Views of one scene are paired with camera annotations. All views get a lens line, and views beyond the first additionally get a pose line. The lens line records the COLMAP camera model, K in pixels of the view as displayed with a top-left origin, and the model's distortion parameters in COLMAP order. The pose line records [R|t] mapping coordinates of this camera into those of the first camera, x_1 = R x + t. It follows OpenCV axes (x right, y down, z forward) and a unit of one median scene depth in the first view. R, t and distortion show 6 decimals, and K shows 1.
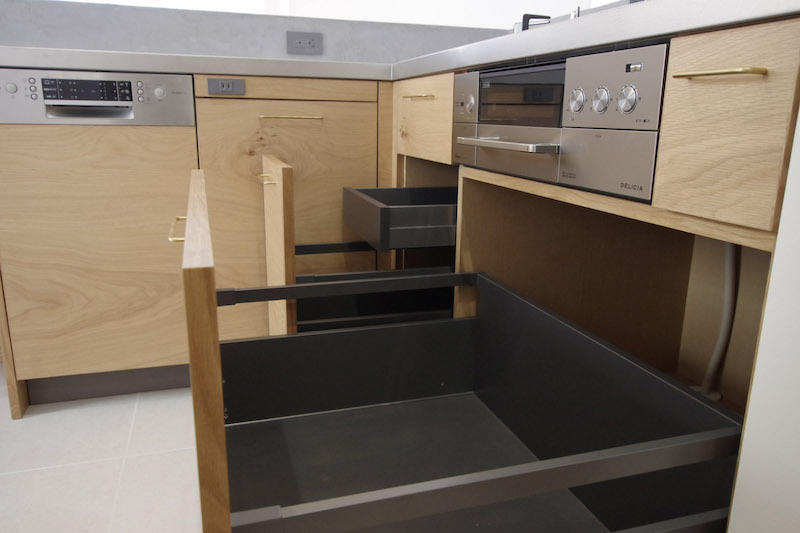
lens RADIAL K [[617.0, 0, 400.0], [0, 617.0, 266.5], [0, 0, 1]] dist [0.004864, 0.013094]
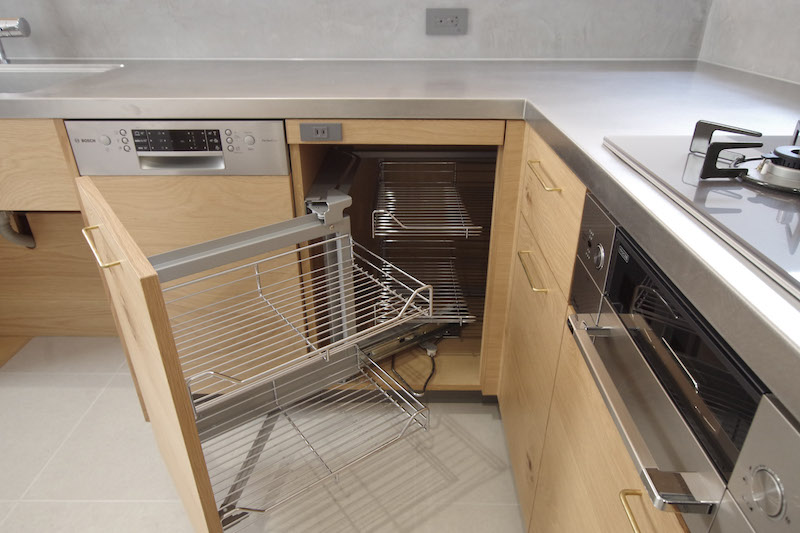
lens RADIAL K [[534.1, 0, 400.0], [0, 534.1, 266.5], [0, 0, 1]] dist [0.000588, 0.002712]
pose [[0.950357, 0.128031, -0.283601, 0.058709], [-0.058241, 0.968511, 0.242064, -0.302620], [0.305662, -0.213530, 0.927888, 0.310387]]
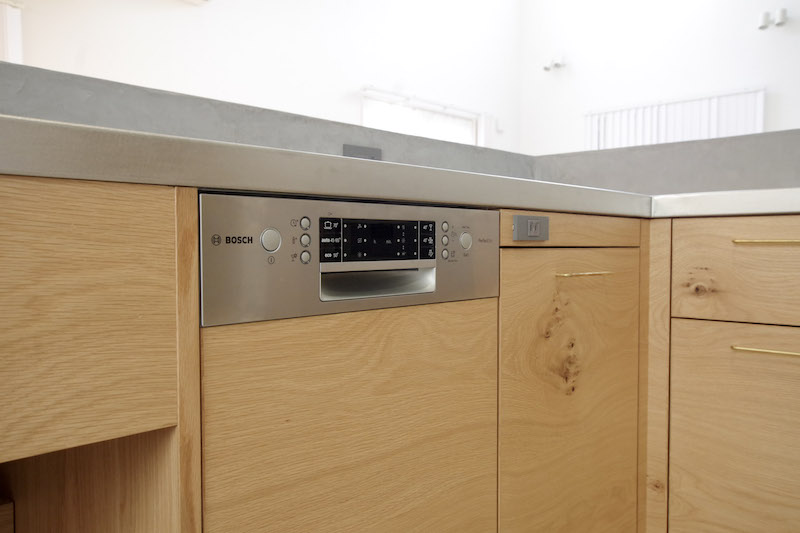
lens RADIAL K [[673.8, 0, 400.0], [0, 673.8, 266.5], [0, 0, 1]] dist [-0.013348, -0.000602]
pose [[0.872984, -0.033616, 0.486588, -0.721871], [0.131093, 0.977085, -0.167691, -0.166749], [-0.469801, 0.210180, 0.857386, 0.521452]]
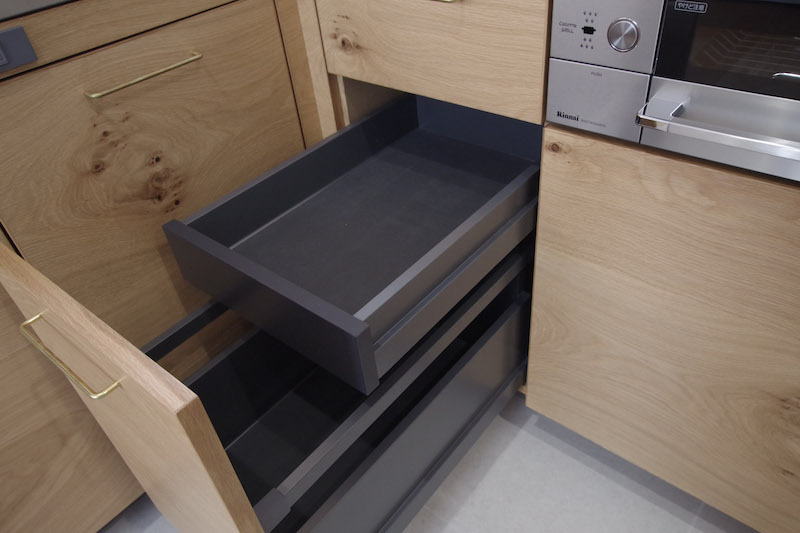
lens RADIAL K [[582.6, 0, 400.0], [0, 582.6, 266.5], [0, 0, 1]] dist [0.003195, 0.002357]
pose [[0.835016, -0.413411, 0.363097, -0.255374], [0.234006, 0.864075, 0.445663, -0.284677], [-0.497985, -0.287169, 0.818258, 0.492032]]
